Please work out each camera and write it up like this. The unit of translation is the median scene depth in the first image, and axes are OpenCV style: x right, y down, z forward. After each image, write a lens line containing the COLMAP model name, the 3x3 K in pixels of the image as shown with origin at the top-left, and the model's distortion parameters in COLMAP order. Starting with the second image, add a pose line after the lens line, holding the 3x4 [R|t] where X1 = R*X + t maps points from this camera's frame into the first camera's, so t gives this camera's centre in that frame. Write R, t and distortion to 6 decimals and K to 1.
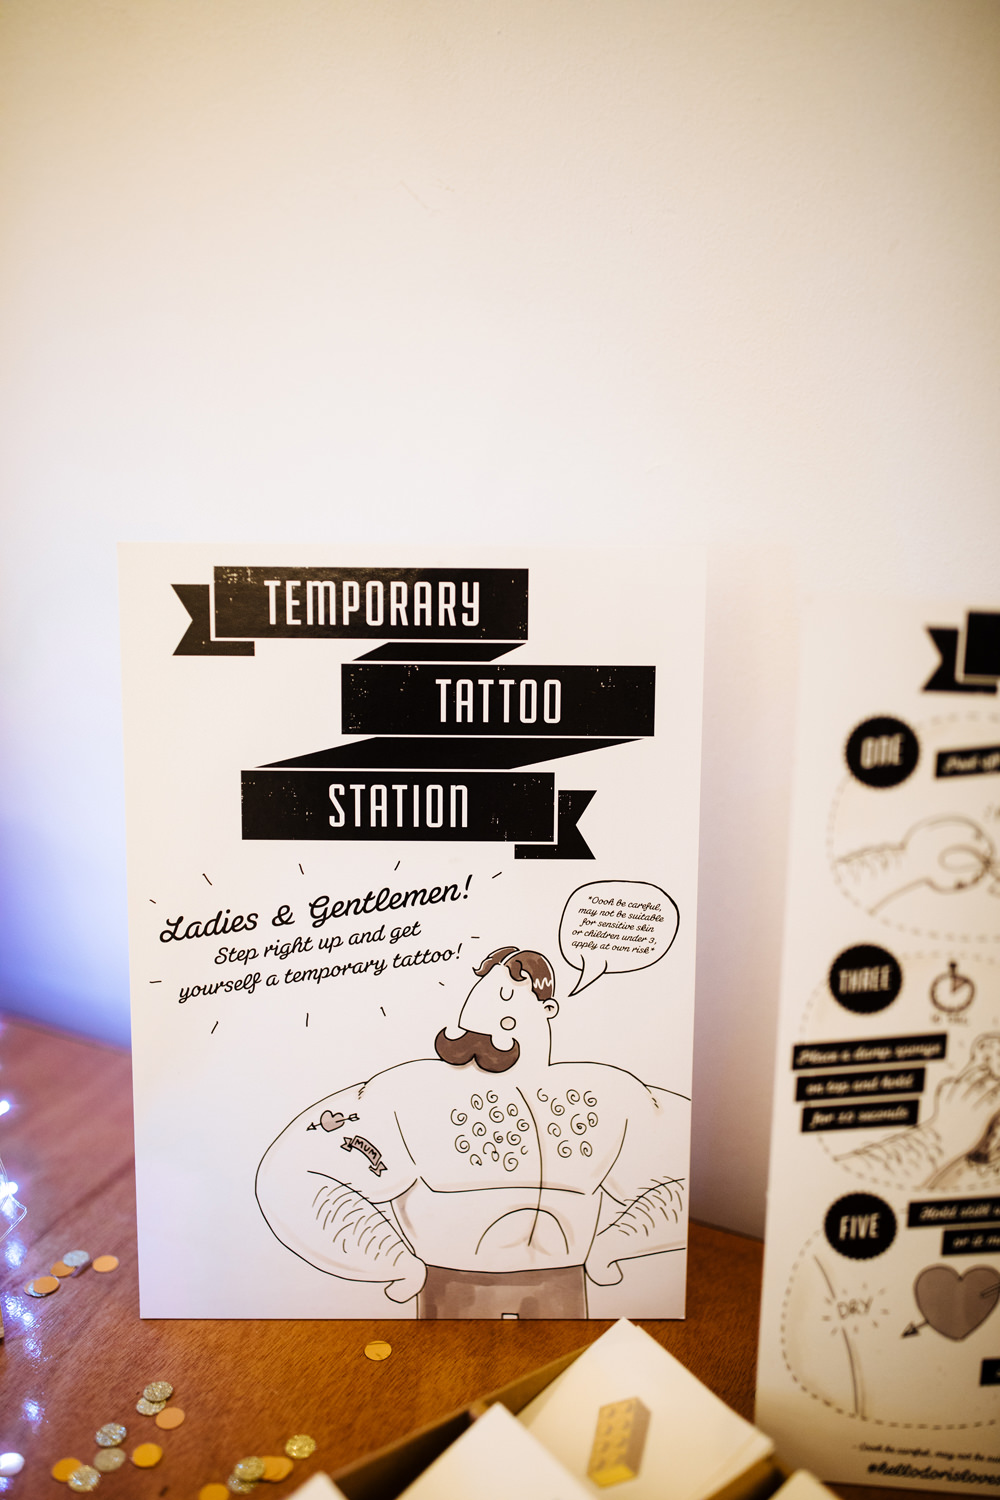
lens RADIAL K [[1472.4, 0, 501.9], [0, 1472.4, 750.0], [0, 0, 1]] dist [-0.013820, 0.000000]
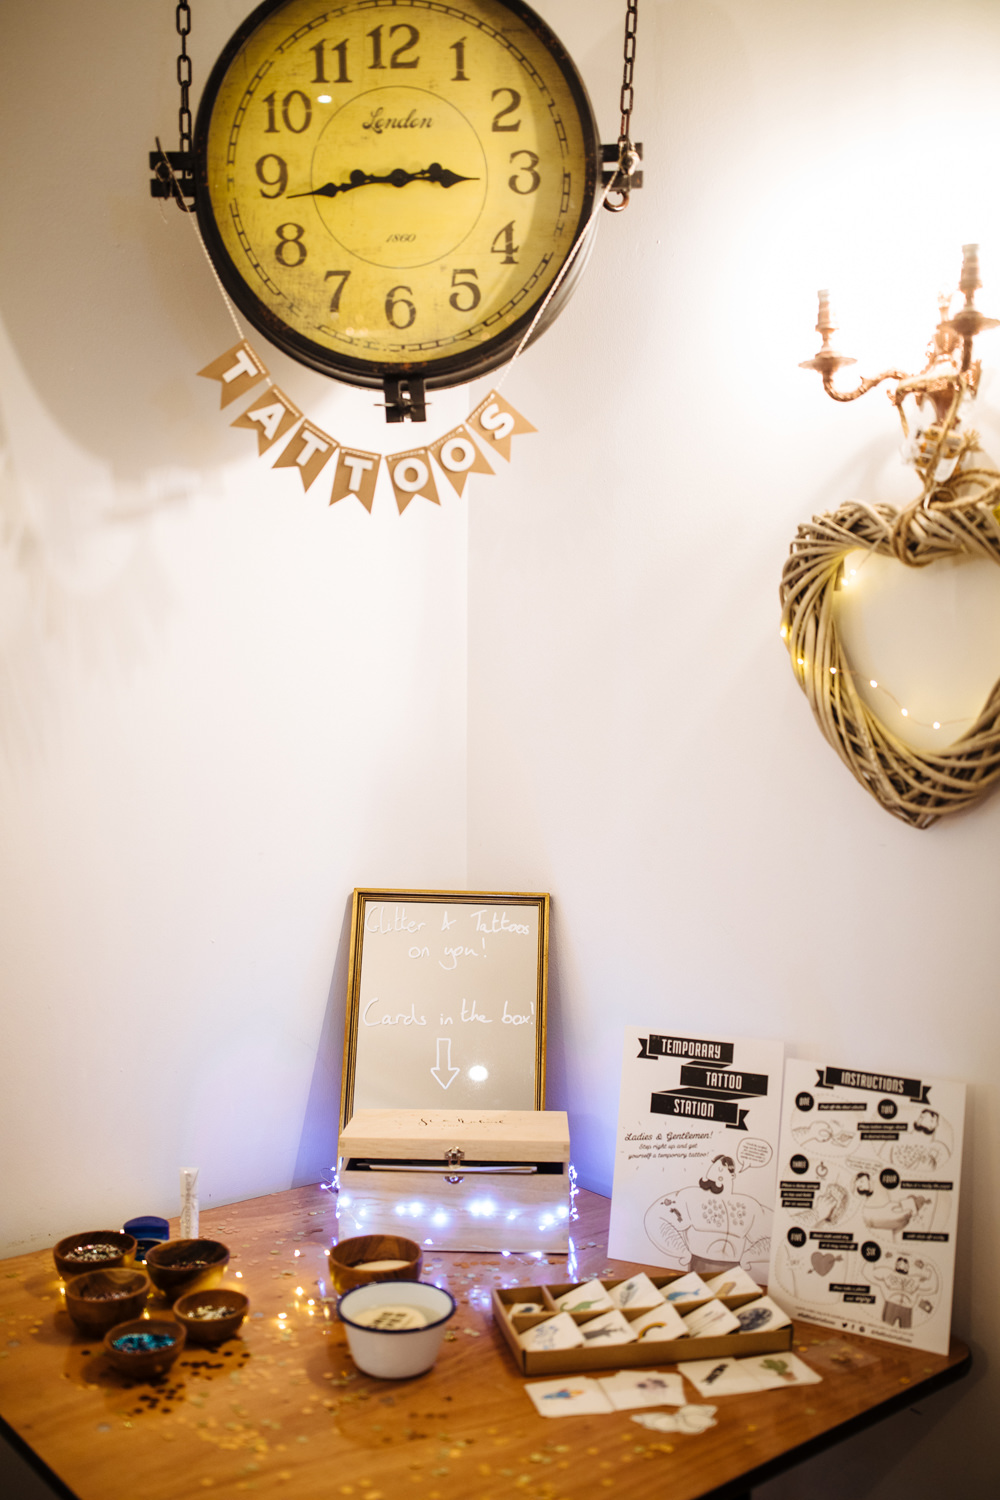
lens RADIAL K [[1472.4, 0, 500.3], [0, 1472.4, 749.0], [0, 0, 1]] dist [-0.013820, 0.000000]
pose [[0.915608, 0.020881, -0.401530, 0.902831], [-0.133782, 0.957571, -0.255266, 0.176280], [0.379163, 0.287441, 0.879553, -2.515045]]
